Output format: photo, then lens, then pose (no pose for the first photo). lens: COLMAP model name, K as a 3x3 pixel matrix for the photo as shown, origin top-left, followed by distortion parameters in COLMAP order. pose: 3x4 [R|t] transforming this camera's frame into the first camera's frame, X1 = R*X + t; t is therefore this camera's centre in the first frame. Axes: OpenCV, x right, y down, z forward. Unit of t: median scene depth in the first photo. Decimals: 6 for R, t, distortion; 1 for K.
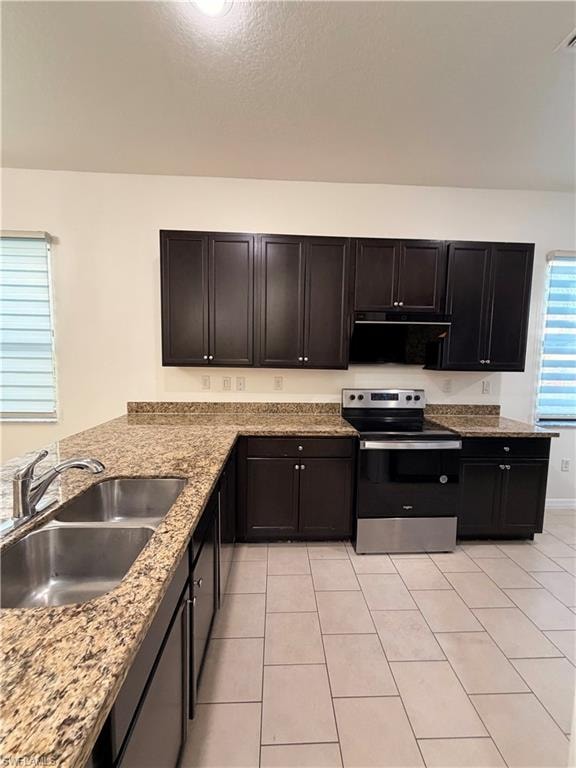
lens RADIAL K [[307.1, 0, 288.7], [0, 307.1, 381.6], [0, 0, 1]] dist [0.000798, 0.000554]
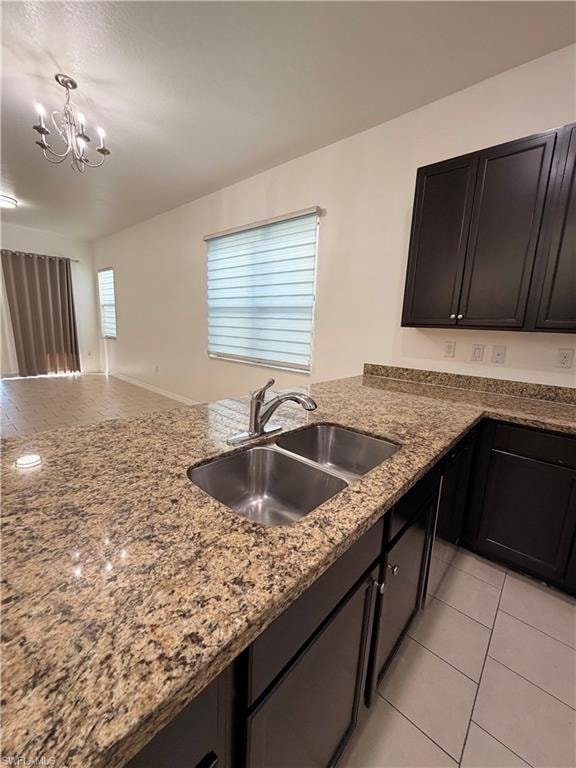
lens RADIAL K [[307.1, 0, 289.9], [0, 307.1, 380.3], [0, 0, 1]] dist [0.000798, 0.000554]
pose [[0.719553, 0.137024, -0.680785, -0.002928], [-0.090850, 0.990489, 0.103336, 0.083446], [0.688470, -0.012507, 0.725157, 0.188639]]
